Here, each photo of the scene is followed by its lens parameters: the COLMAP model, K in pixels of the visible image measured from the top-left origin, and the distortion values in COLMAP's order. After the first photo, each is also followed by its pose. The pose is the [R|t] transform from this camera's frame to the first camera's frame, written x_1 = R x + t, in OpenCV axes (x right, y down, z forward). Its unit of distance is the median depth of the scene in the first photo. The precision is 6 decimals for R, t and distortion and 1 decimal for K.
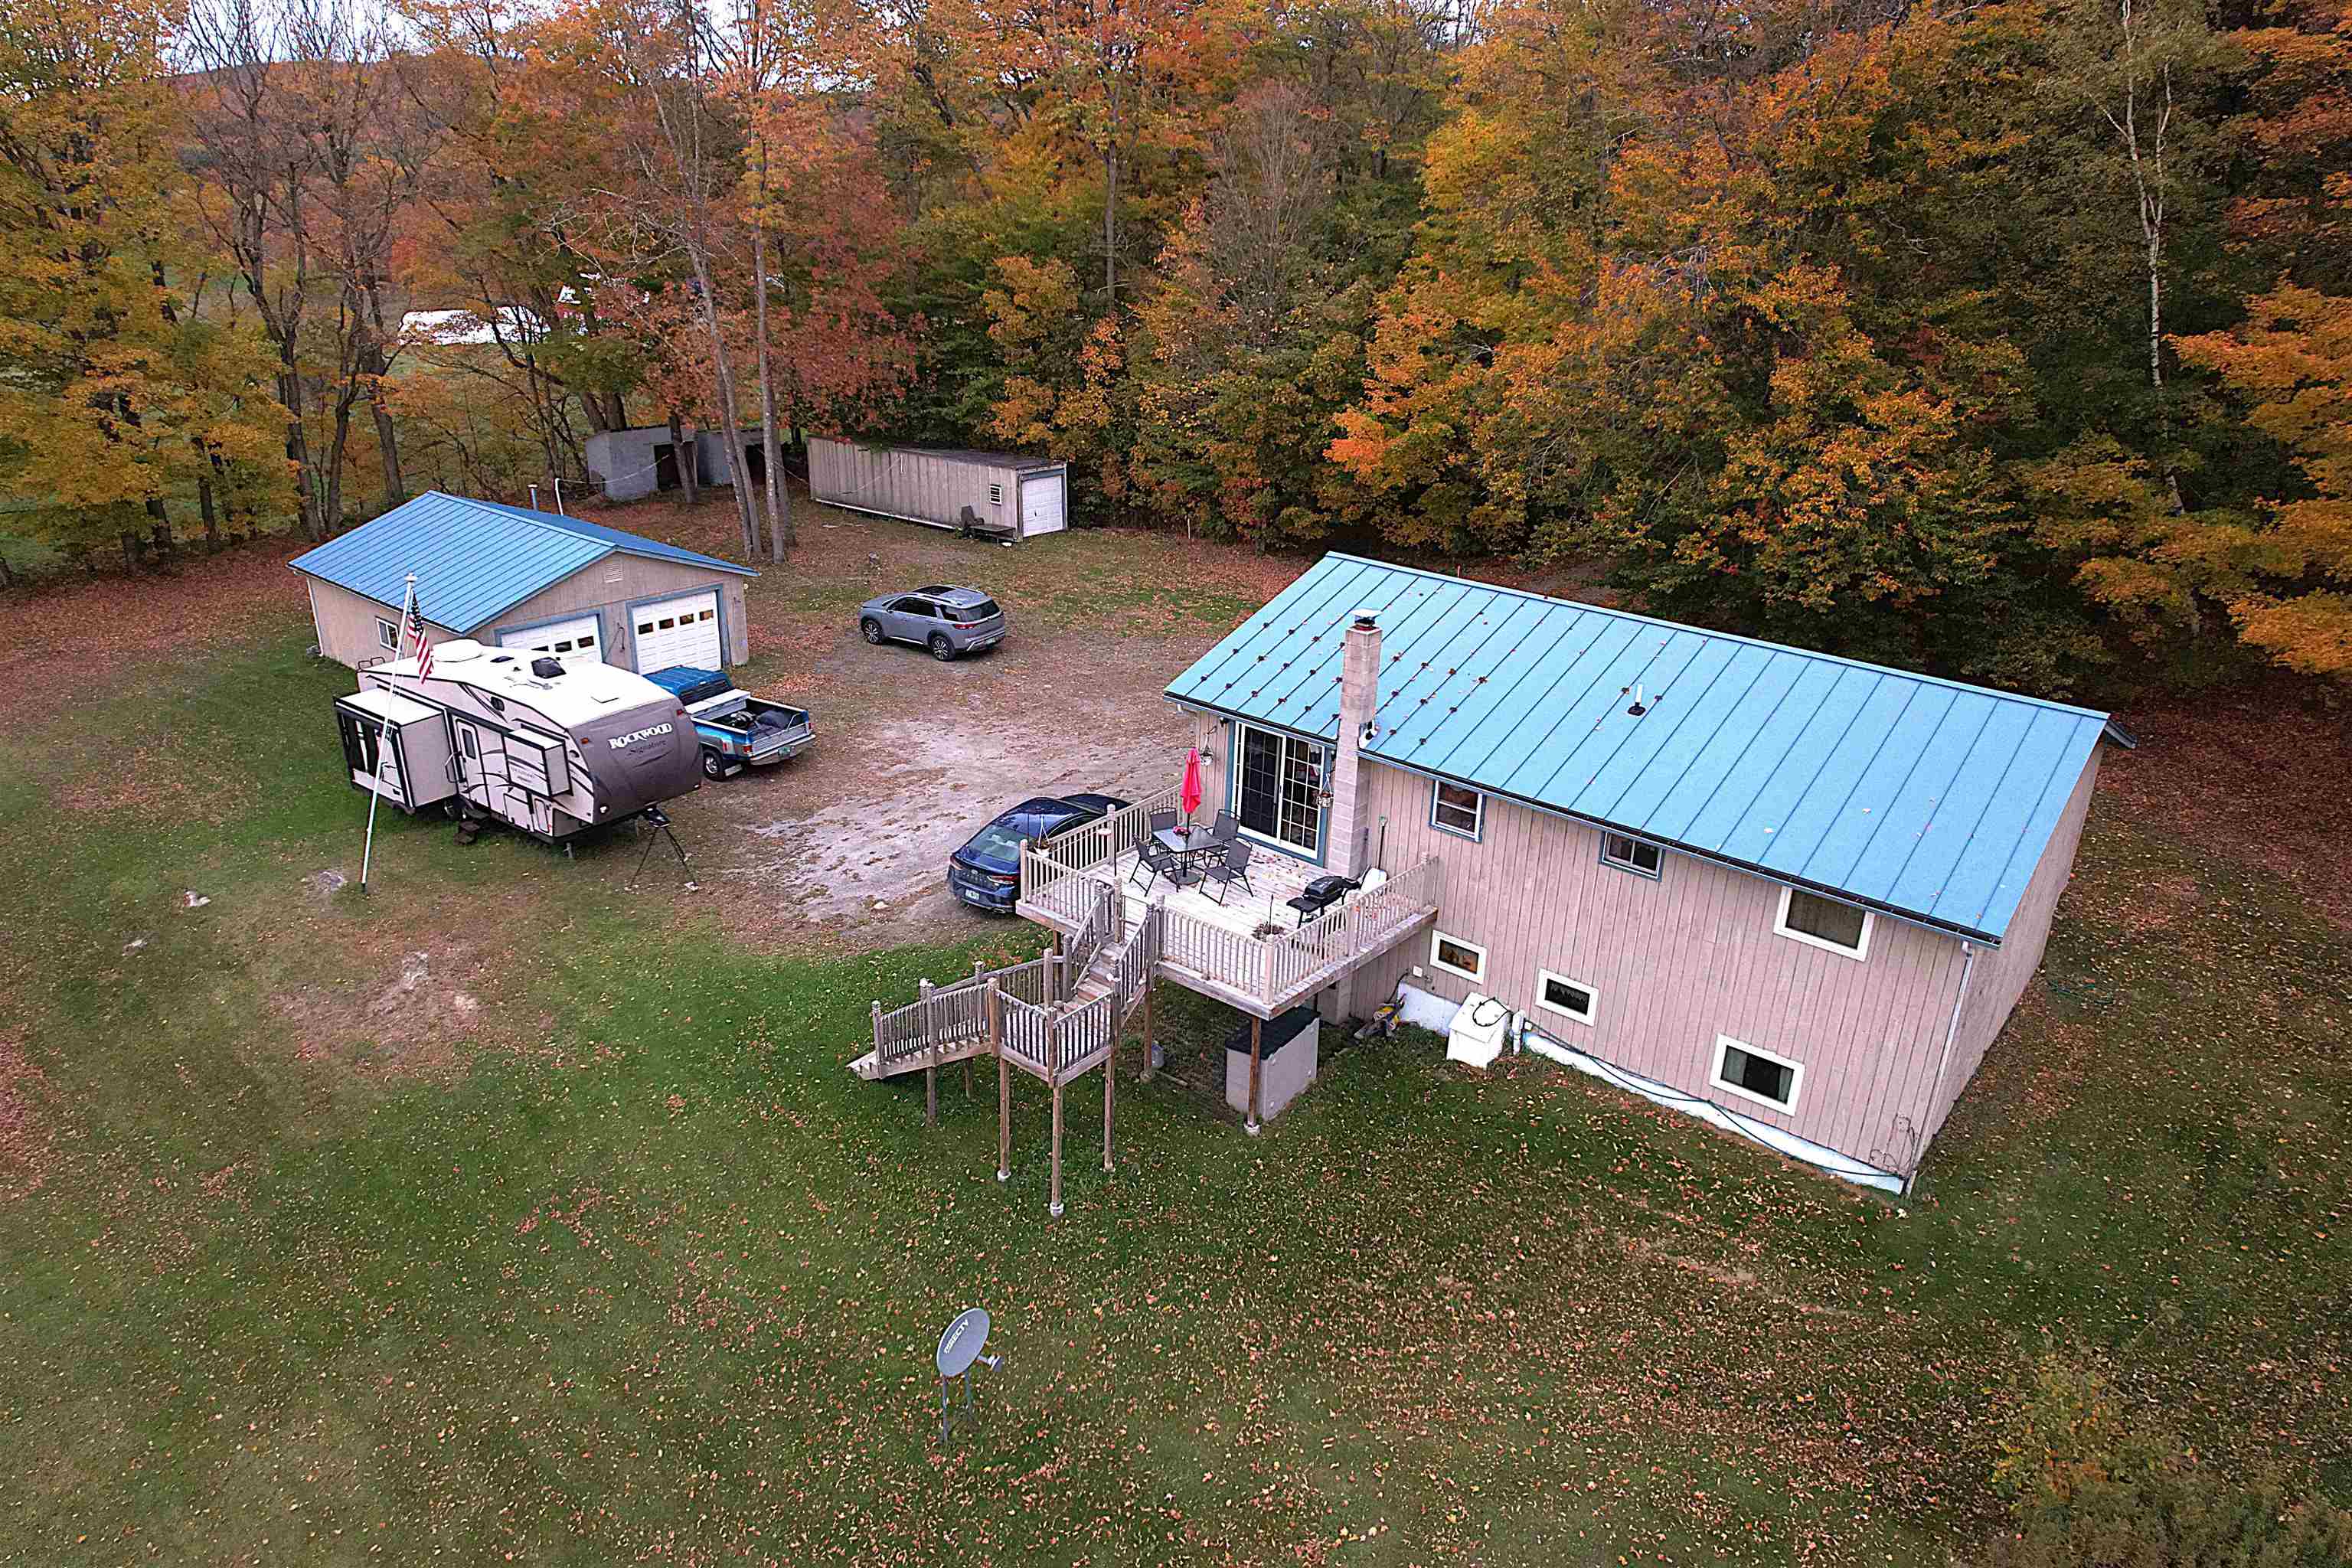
lens RADIAL K [[1495.1, 0, 1178.5], [0, 1495.1, 787.7], [0, 0, 1]] dist [-0.067500, 0.058426]
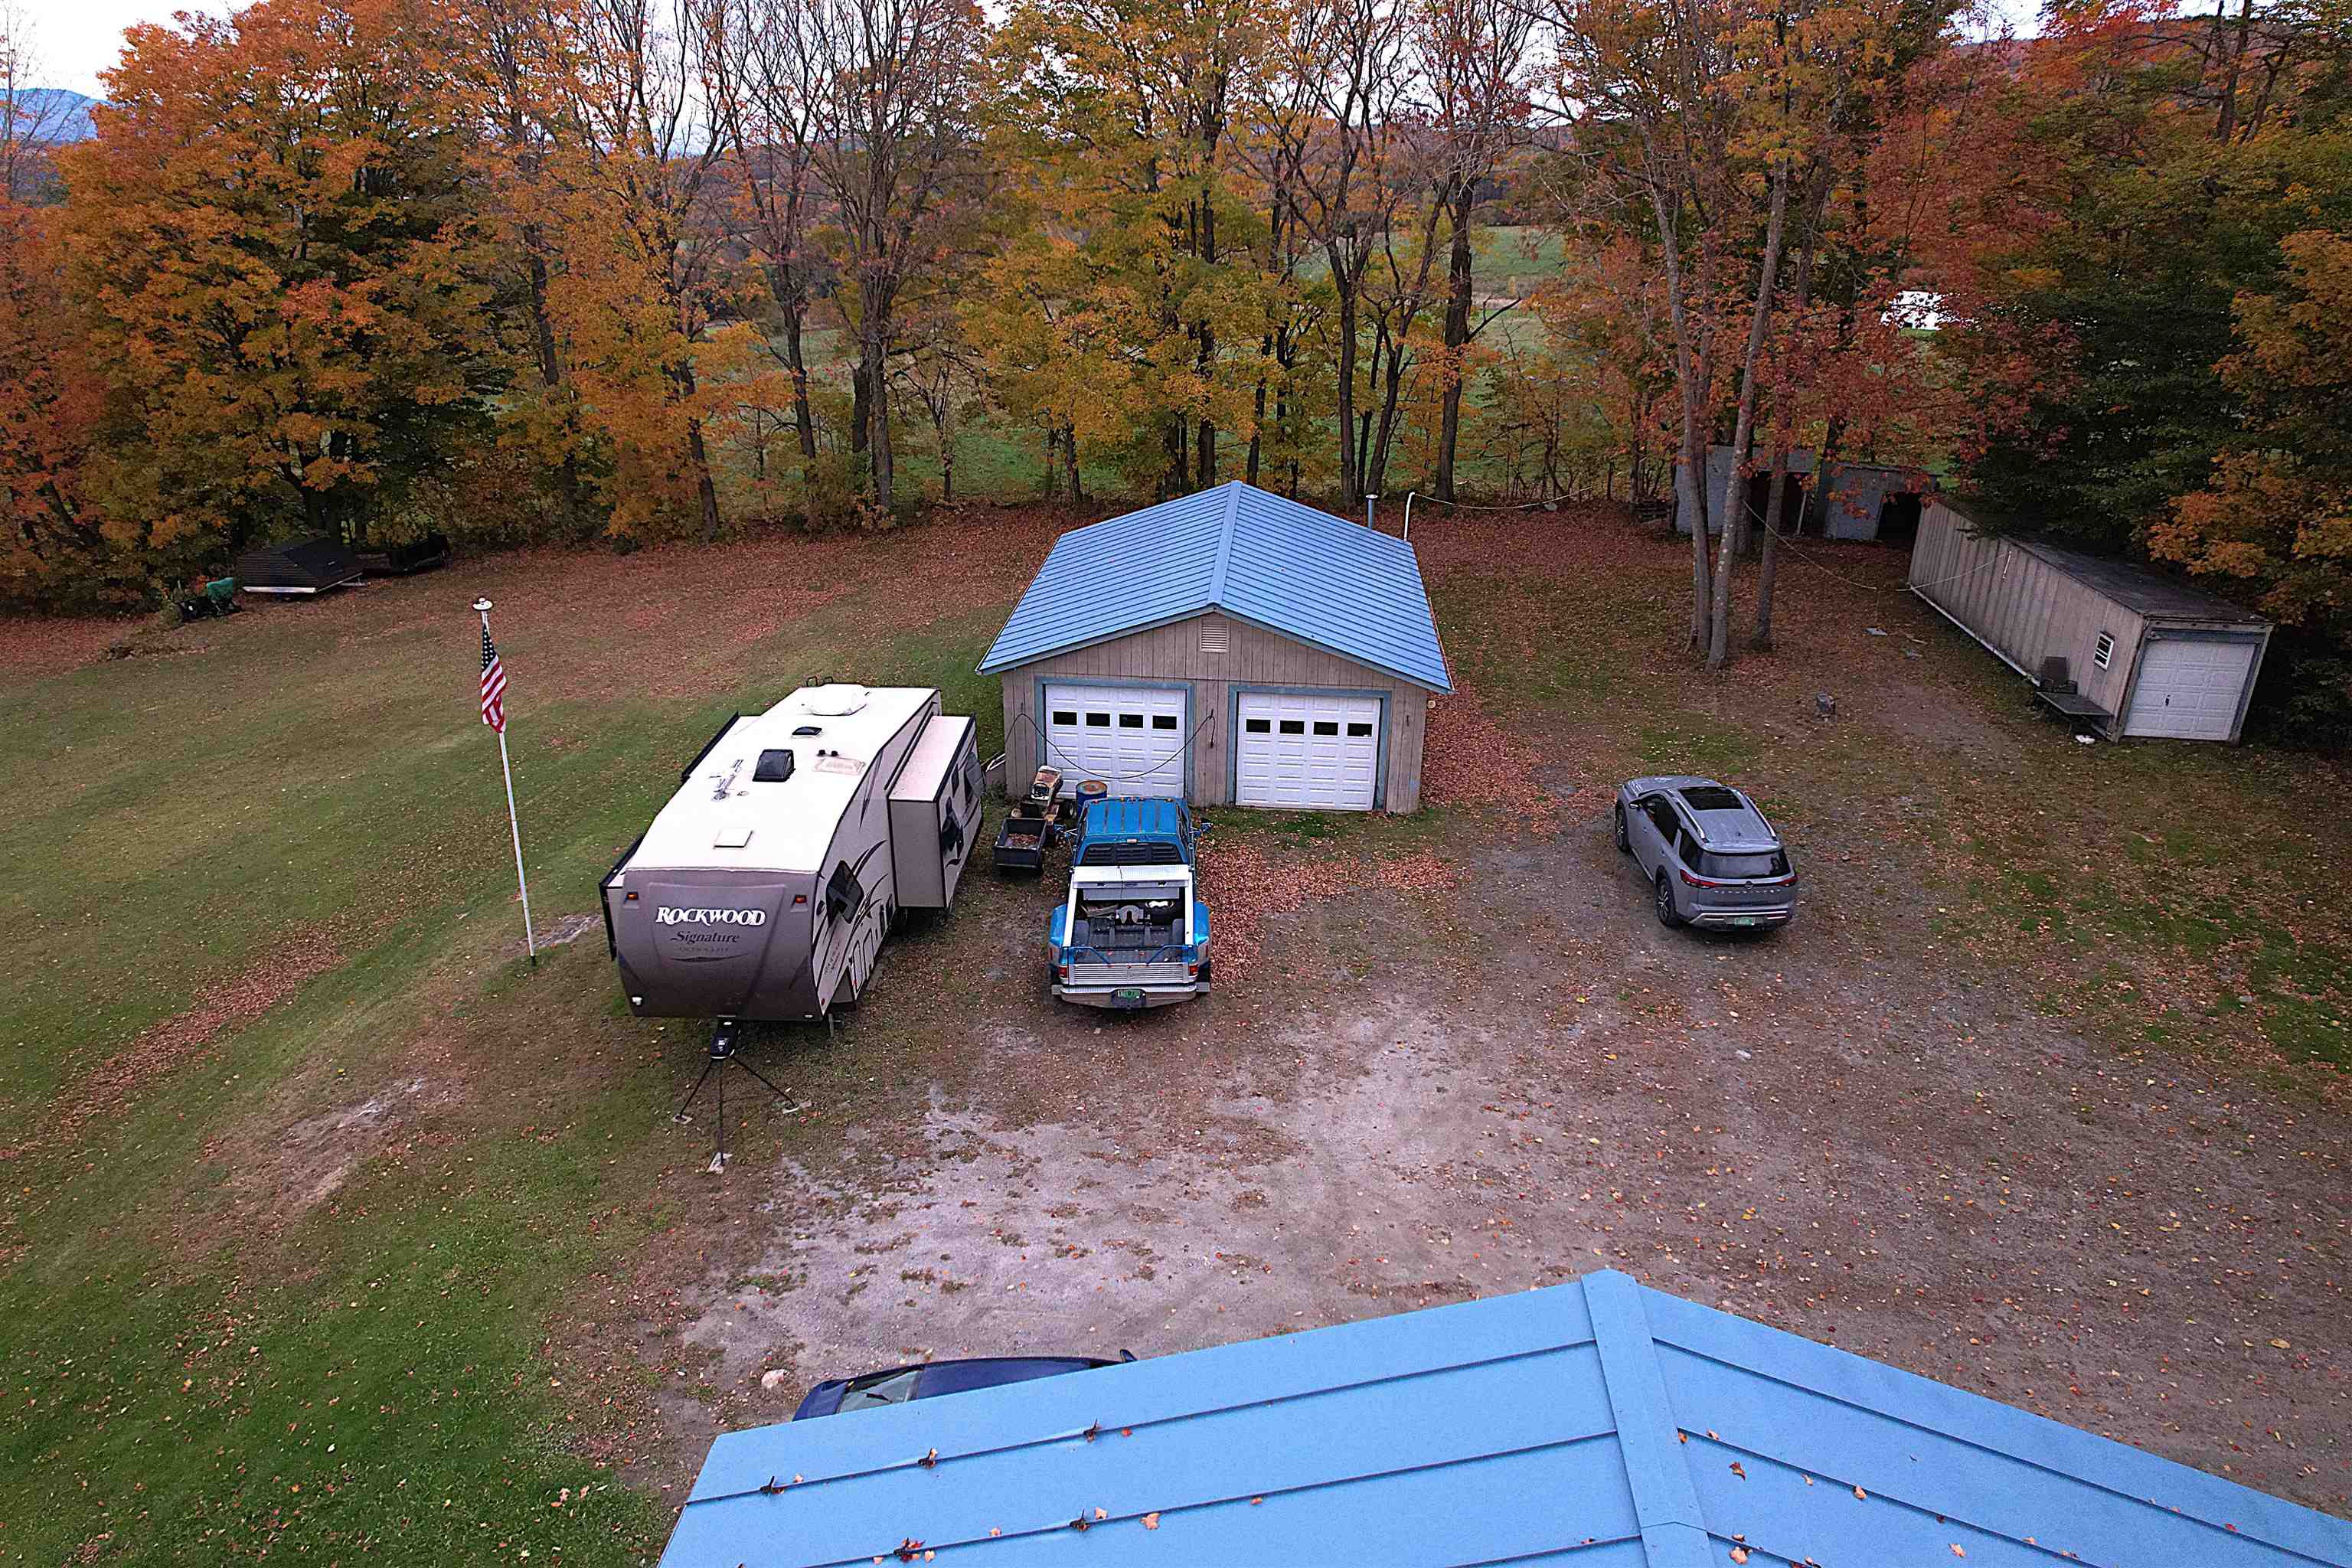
lens RADIAL K [[1495.1, 0, 1178.5], [0, 1495.1, 787.7], [0, 0, 1]] dist [-0.067500, 0.058426]
pose [[0.577676, 0.310097, -0.755070, 0.257284], [-0.302125, 0.940561, 0.155131, -0.289092], [0.758295, 0.138510, 0.637028, 0.861031]]
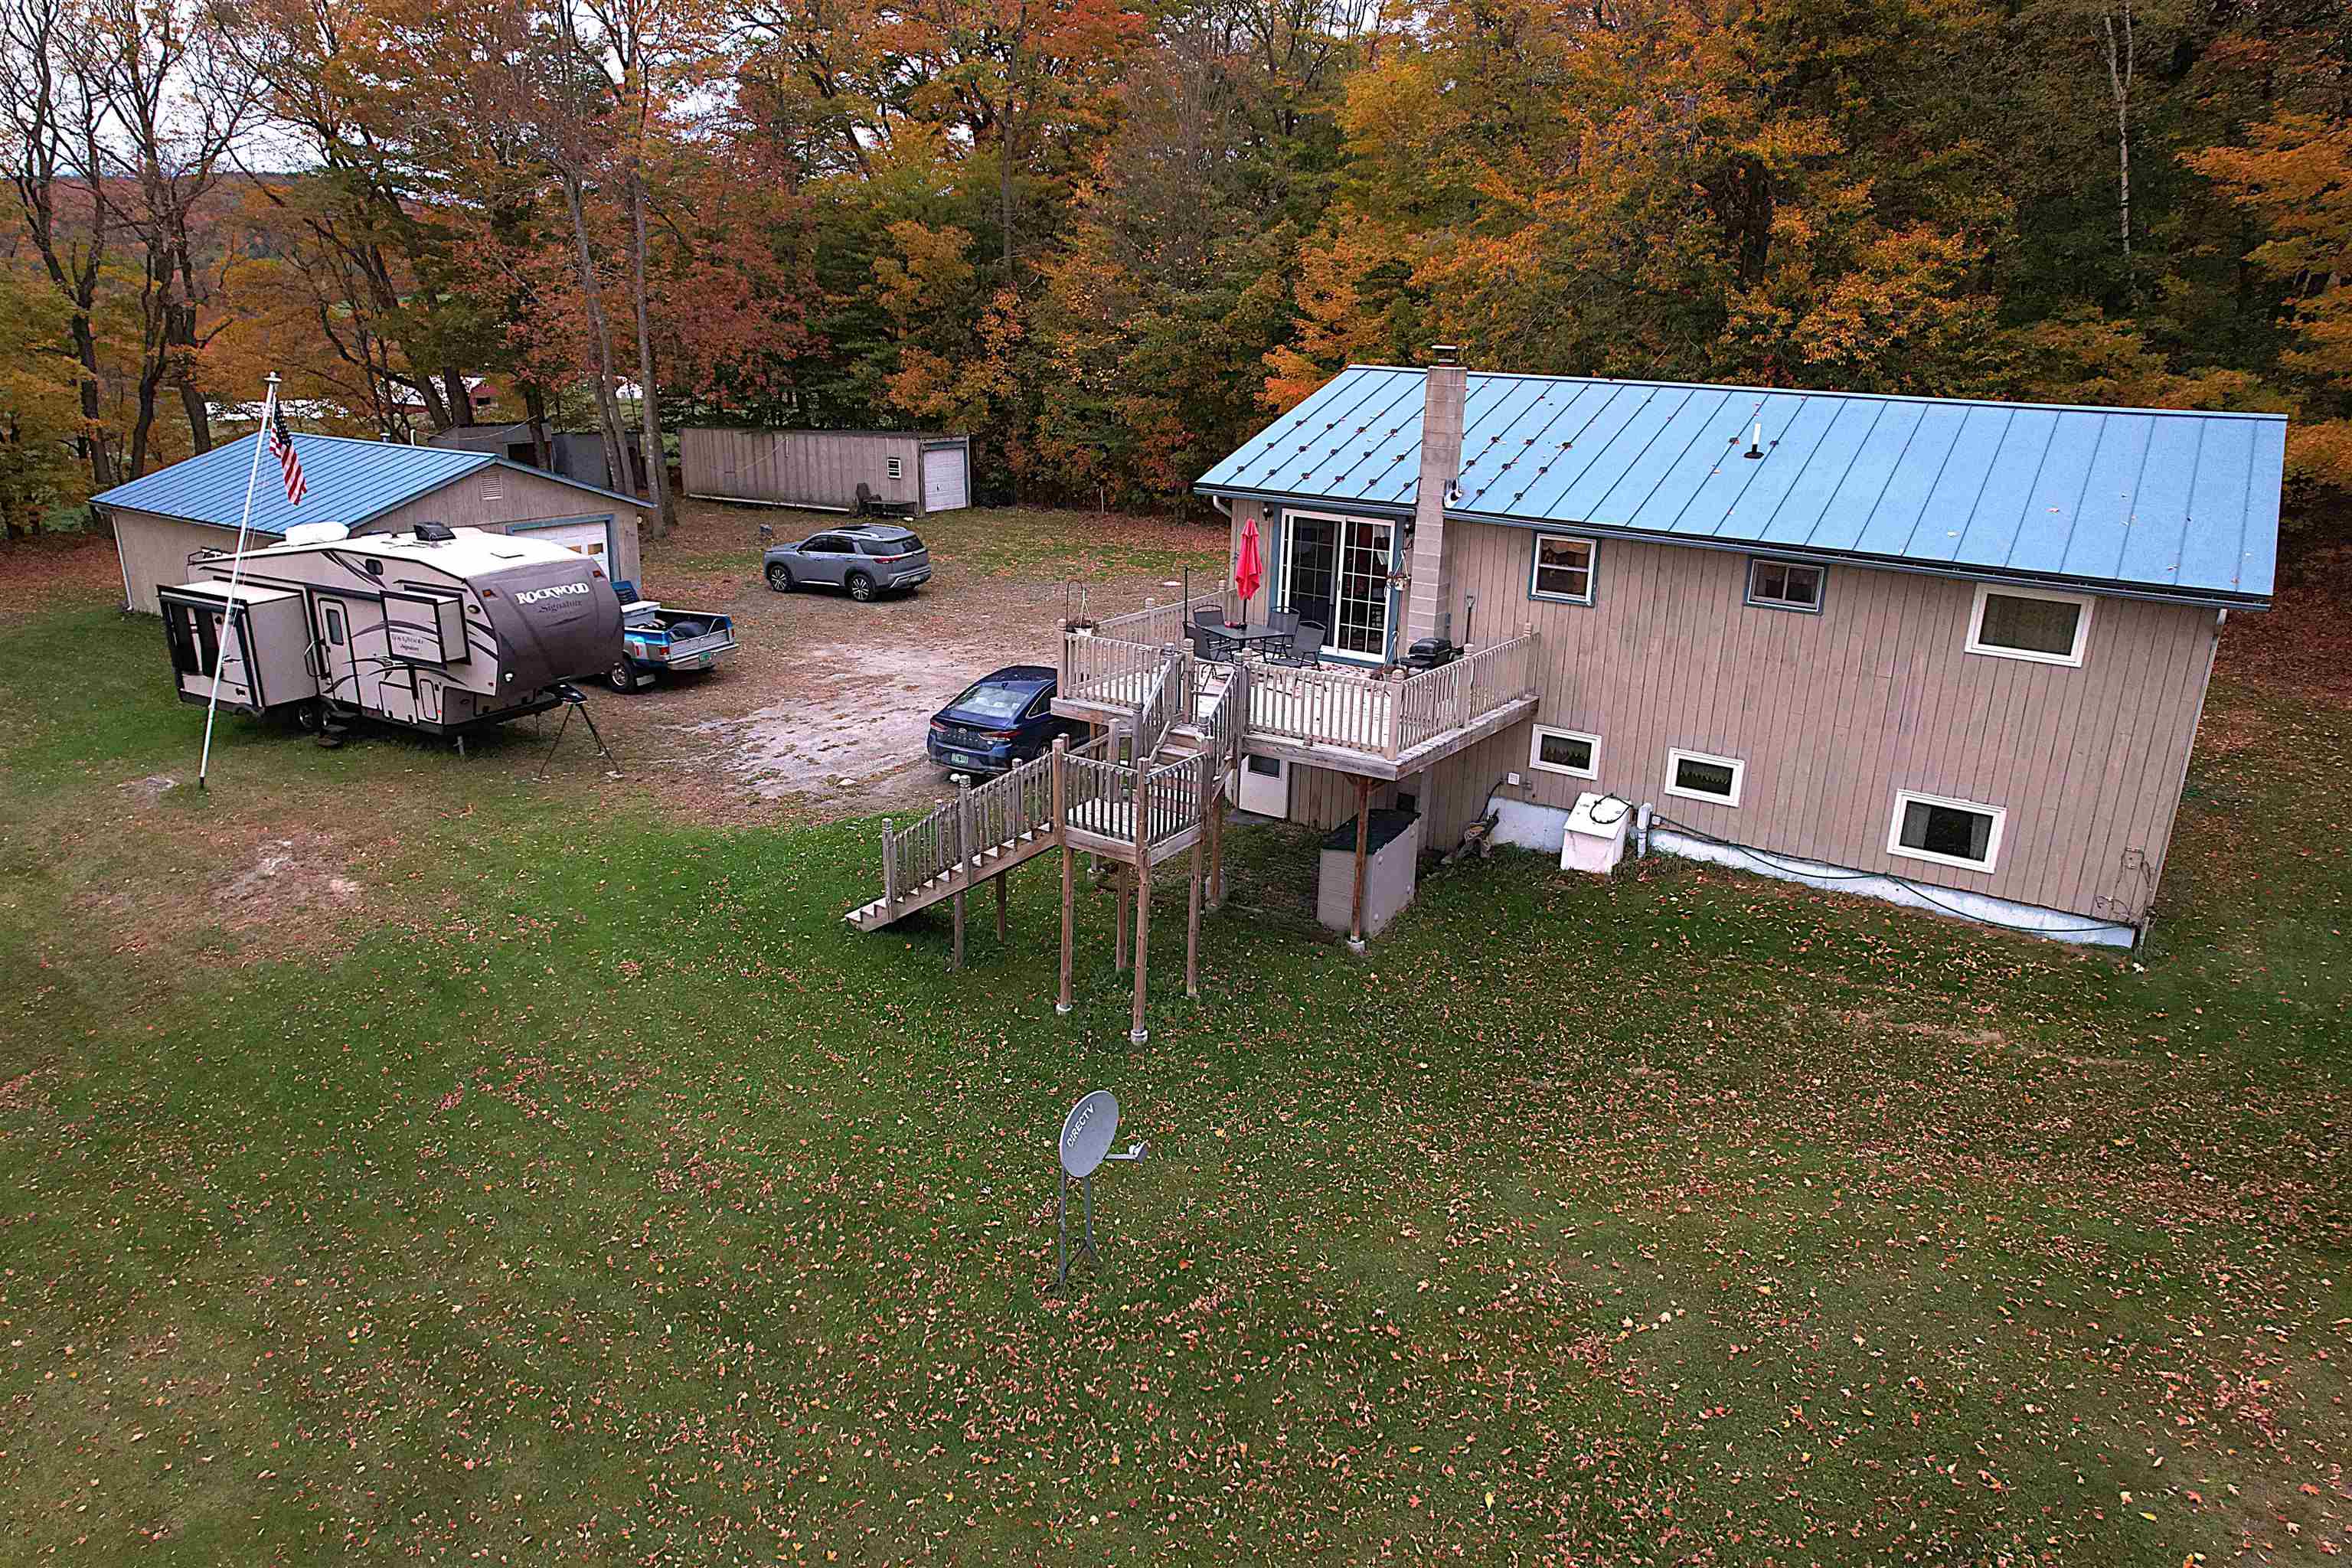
lens RADIAL K [[1495.1, 0, 1178.5], [0, 1495.1, 787.7], [0, 0, 1]] dist [-0.067500, 0.058426]
pose [[0.993481, -0.033085, 0.109088, -0.121941], [0.041100, 0.996553, -0.072059, 0.175721], [-0.106328, 0.076073, 0.991417, 0.159038]]
